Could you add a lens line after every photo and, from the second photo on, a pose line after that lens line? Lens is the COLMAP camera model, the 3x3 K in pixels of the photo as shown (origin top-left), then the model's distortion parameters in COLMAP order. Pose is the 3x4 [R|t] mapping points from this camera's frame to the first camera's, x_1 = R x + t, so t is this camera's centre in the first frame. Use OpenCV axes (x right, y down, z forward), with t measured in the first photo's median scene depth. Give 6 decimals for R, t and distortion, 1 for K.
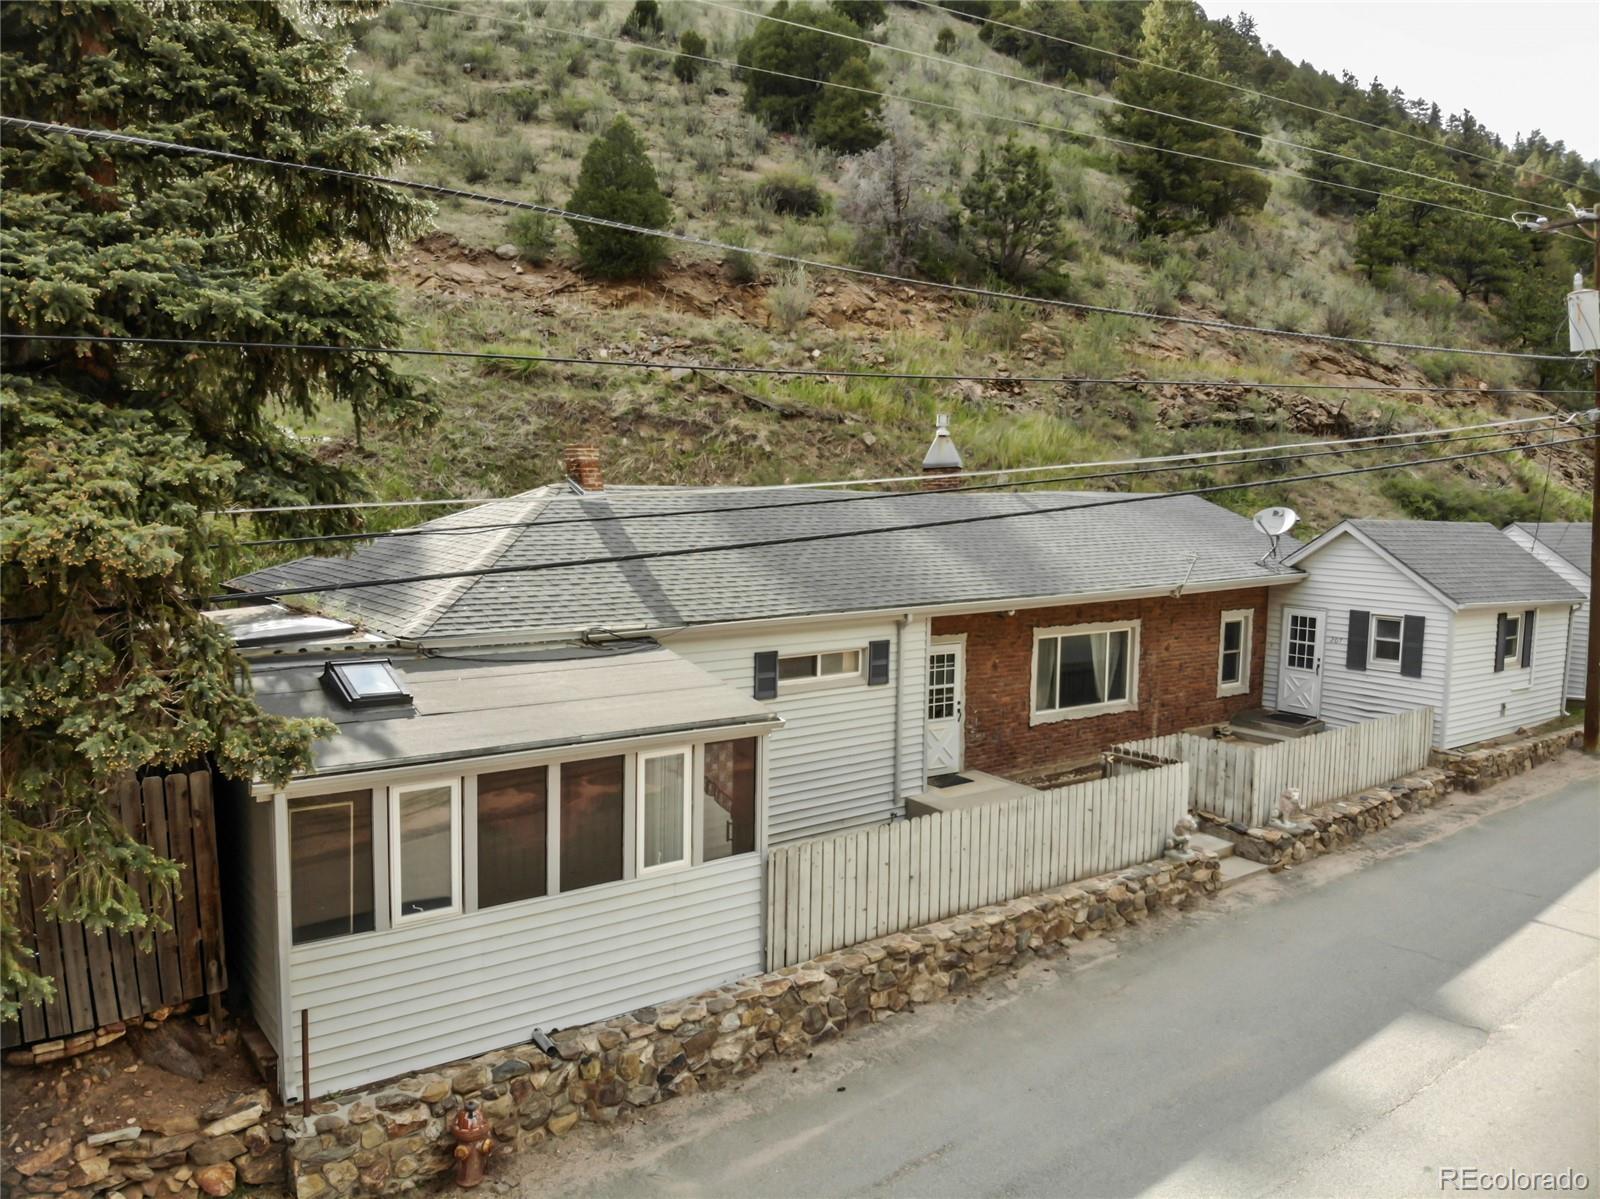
lens RADIAL K [[1177.5, 0, 800.0], [0, 1177.5, 599.5], [0, 0, 1]] dist [0.189732, -0.522032]
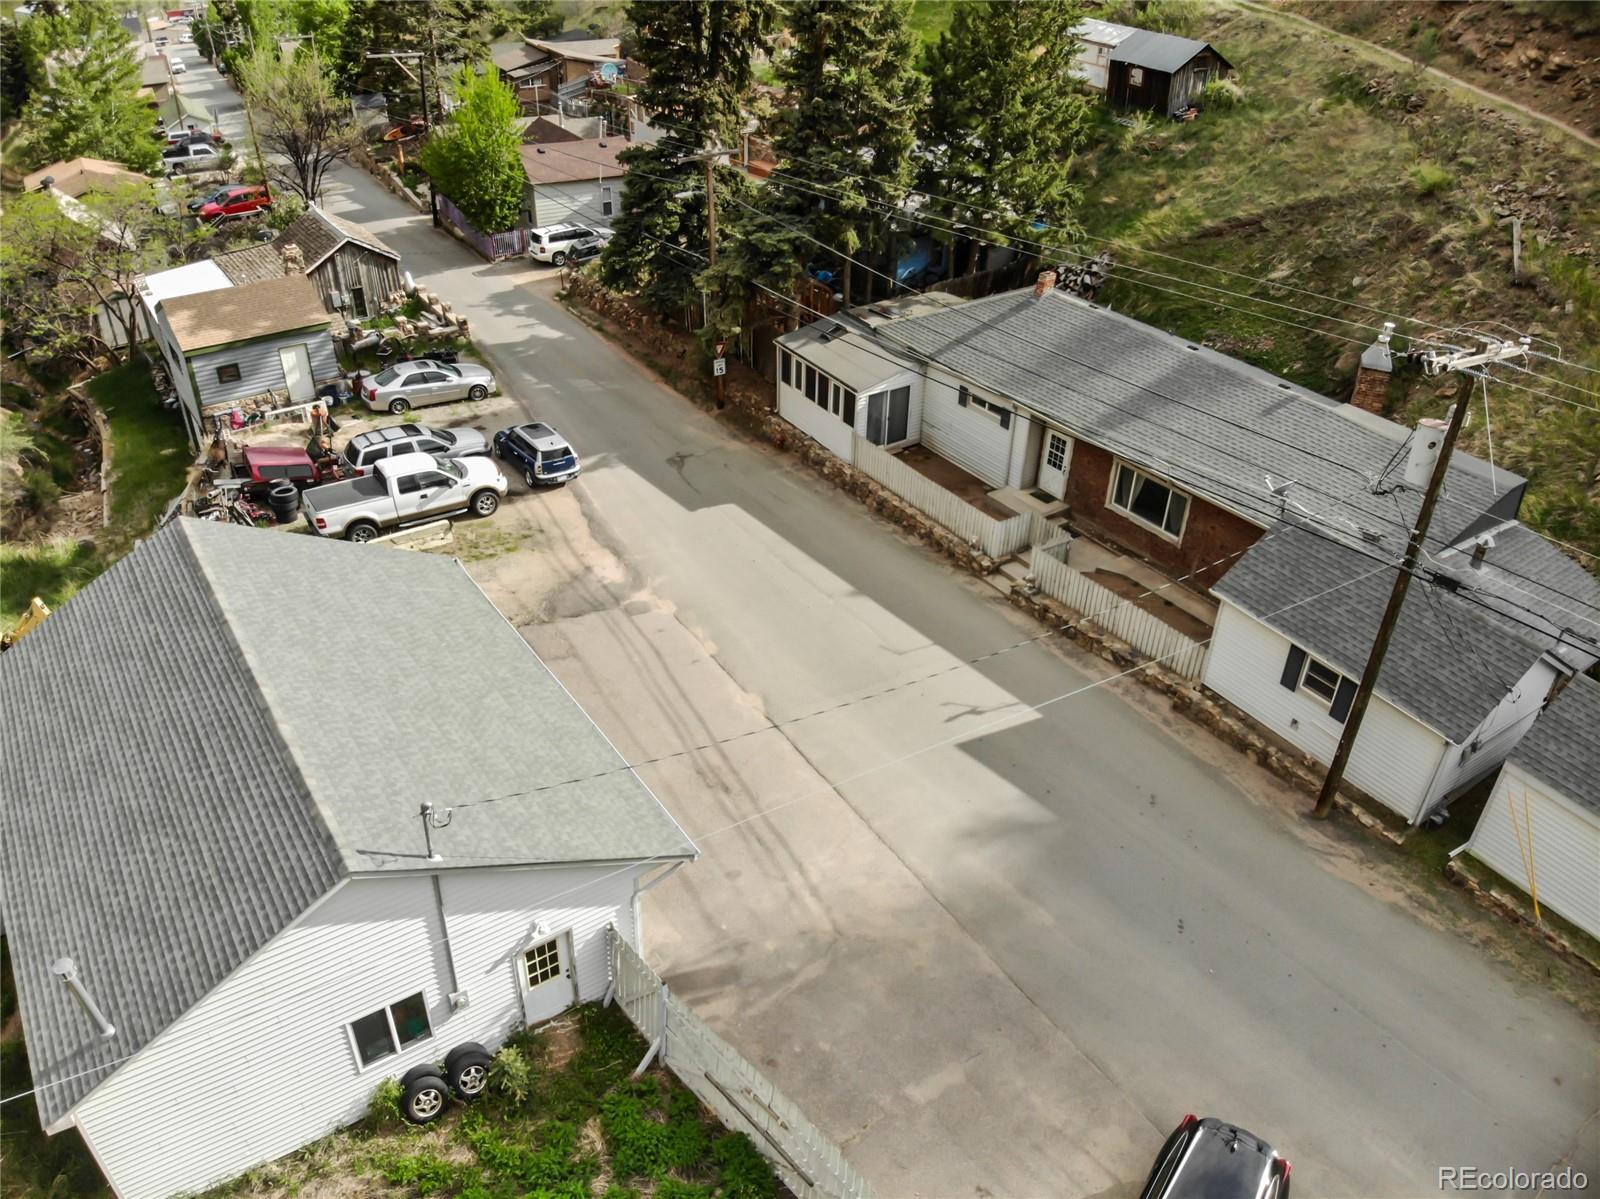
lens RADIAL K [[1177.5, 0, 800.0], [0, 1177.5, 599.5], [0, 0, 1]] dist [0.189732, -0.522032]
pose [[-0.078747, 0.530731, -0.843874, 2.337295], [-0.110698, 0.836613, 0.536494, -0.879517], [0.990730, 0.135662, -0.007130, 0.763701]]
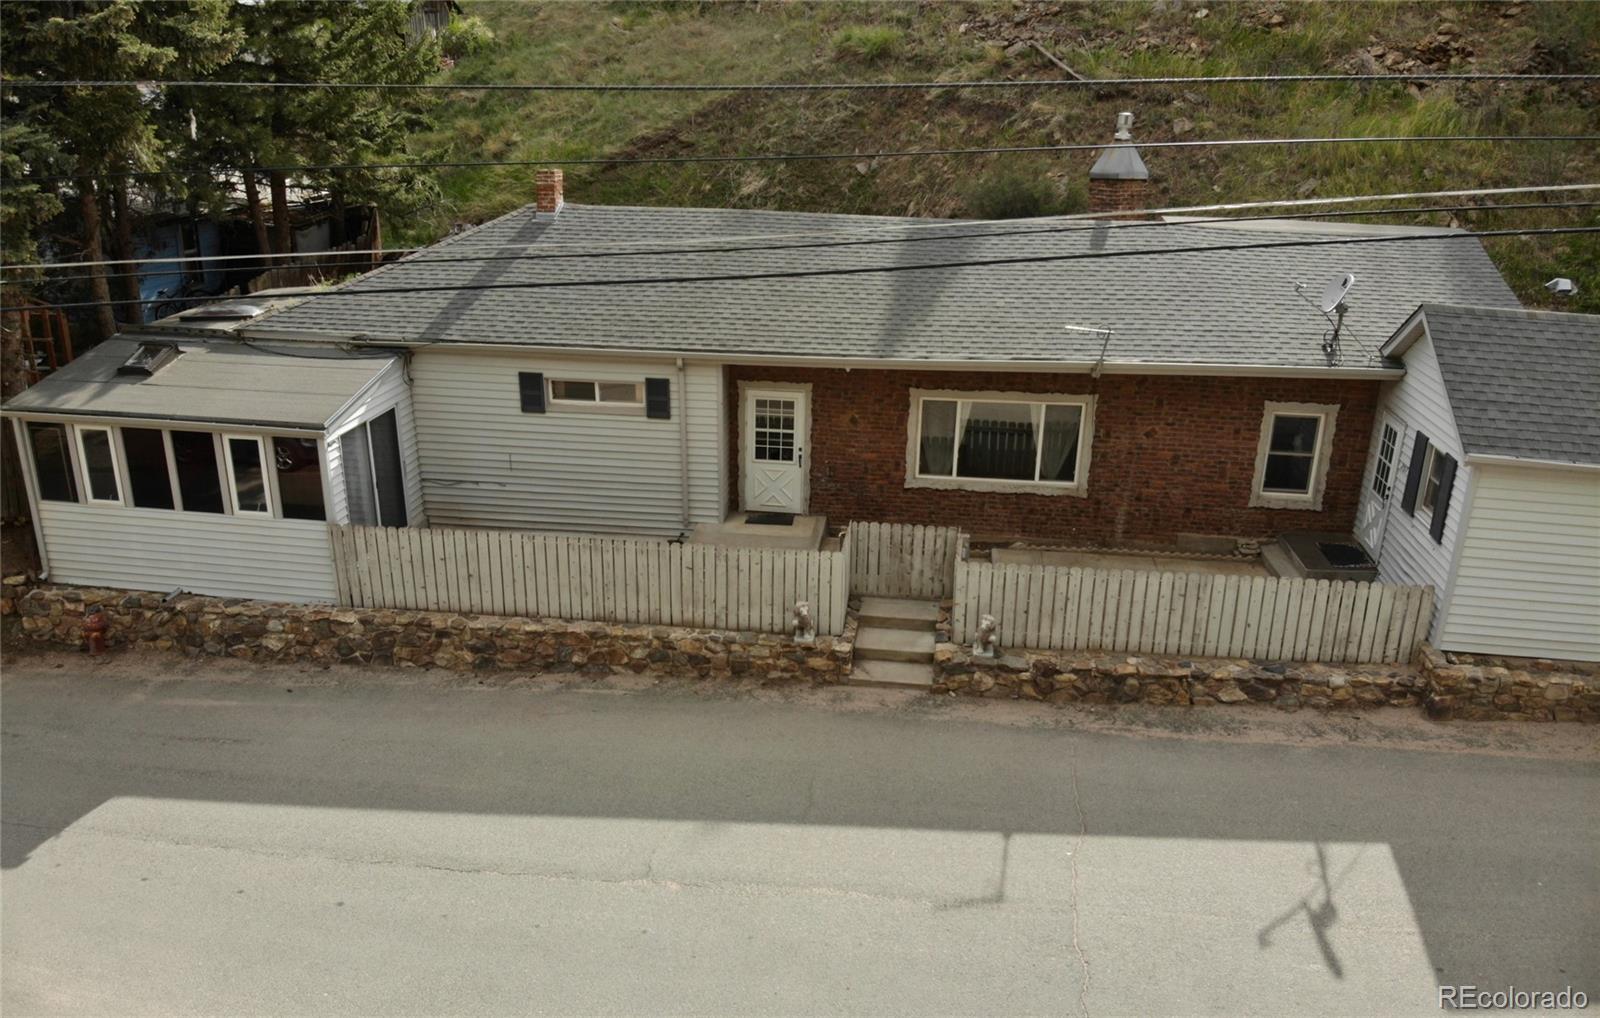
lens RADIAL K [[1189.8, 0, 800.0], [0, 1189.8, 509.0], [0, 0, 1]] dist [0.157417, -0.397492]
pose [[0.708067, 0.232280, -0.666849, 1.024626], [-0.071012, 0.962986, 0.260030, -0.160560], [0.702566, -0.136765, 0.698353, 0.338907]]
